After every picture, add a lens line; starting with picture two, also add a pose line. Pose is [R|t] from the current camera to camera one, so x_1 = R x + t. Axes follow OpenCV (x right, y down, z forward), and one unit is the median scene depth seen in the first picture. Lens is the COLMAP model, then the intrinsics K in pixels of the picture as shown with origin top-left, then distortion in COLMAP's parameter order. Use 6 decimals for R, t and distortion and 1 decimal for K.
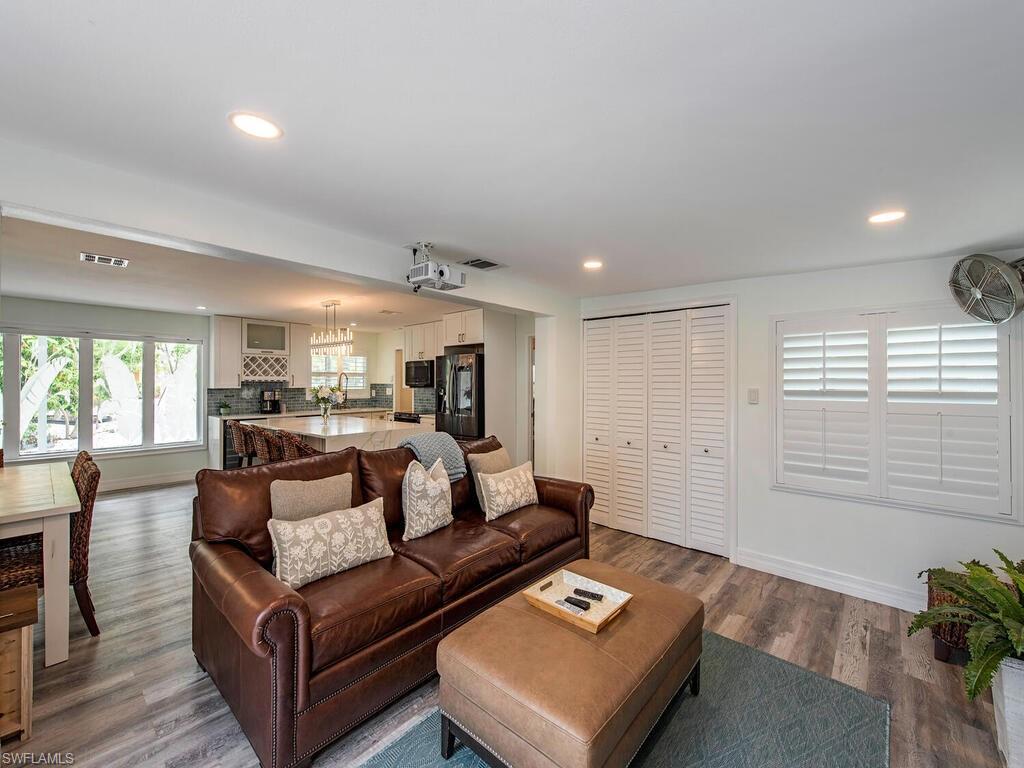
lens RADIAL K [[408.9, 0, 513.6], [0, 408.9, 381.1], [0, 0, 1]] dist [0.009252, -0.001135]
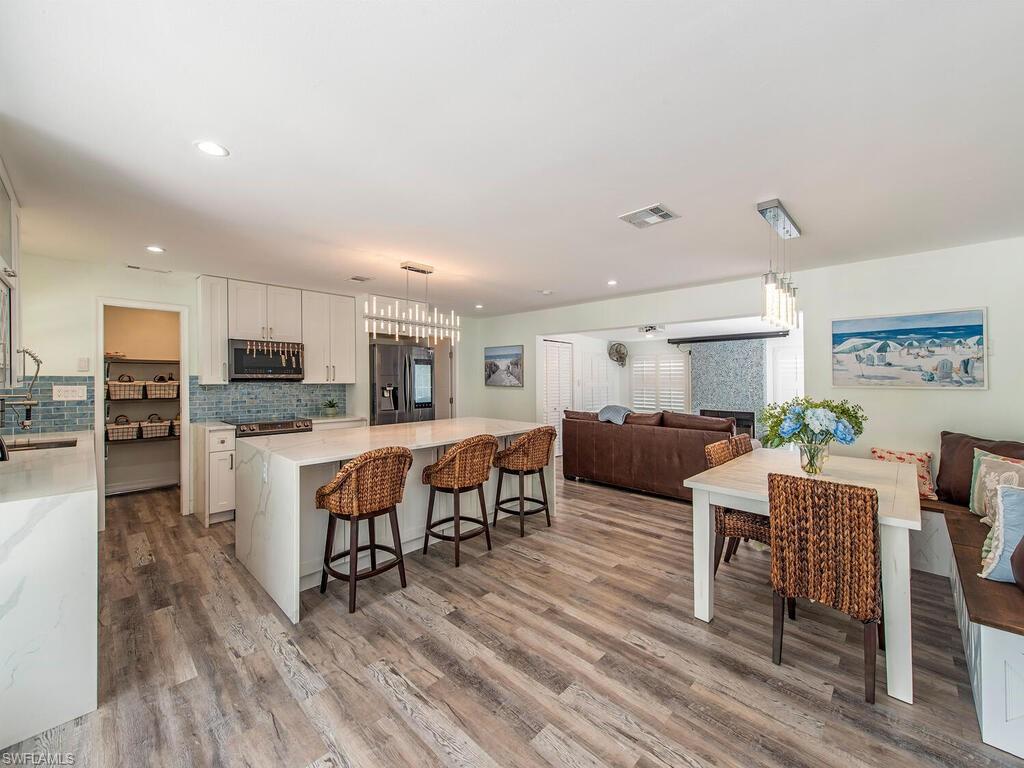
lens RADIAL K [[408.9, 0, 522.5], [0, 408.9, 383.8], [0, 0, 1]] dist [0.009252, -0.001135]
pose [[0.045877, -0.013455, 0.998856, -0.888586], [-0.006580, 0.999884, 0.013771, 0.006922], [-0.998925, -0.007205, 0.045783, 0.593737]]
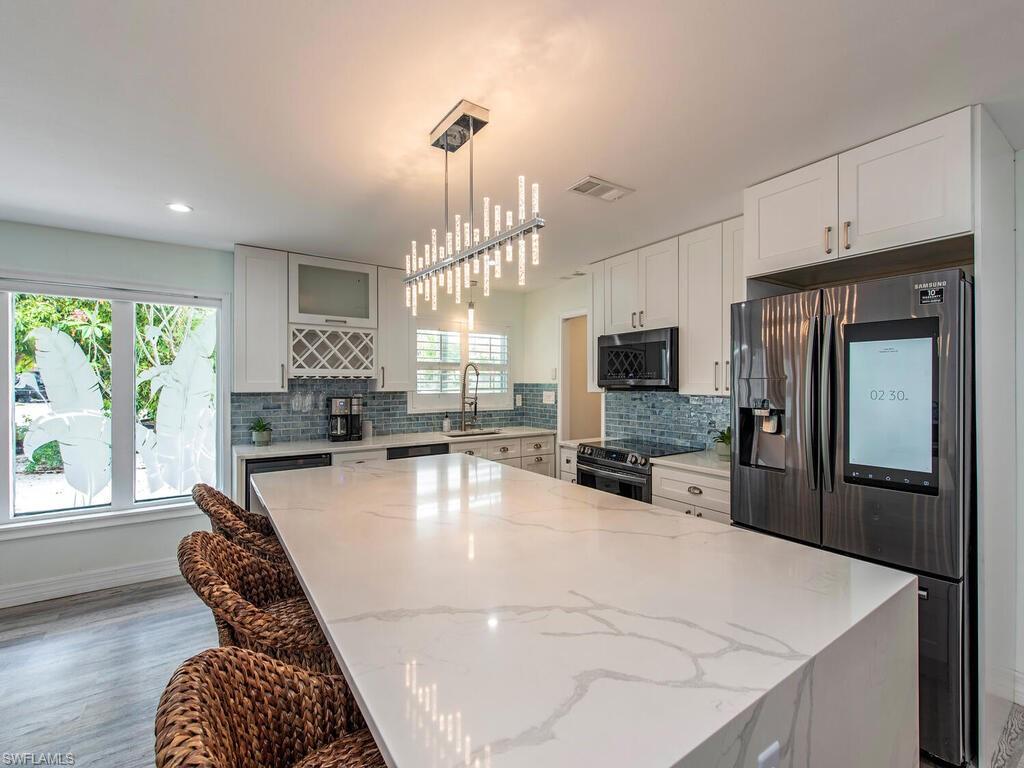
lens RADIAL K [[437.9, 0, 510.9], [0, 437.9, 387.6], [0, 0, 1]] dist [0.001504, 0.000003]
pose [[0.965110, 0.001693, -0.261839, -0.245421], [0.001991, 0.999903, 0.013804, 0.004537], [0.261837, -0.013844, 0.965013, 0.524849]]
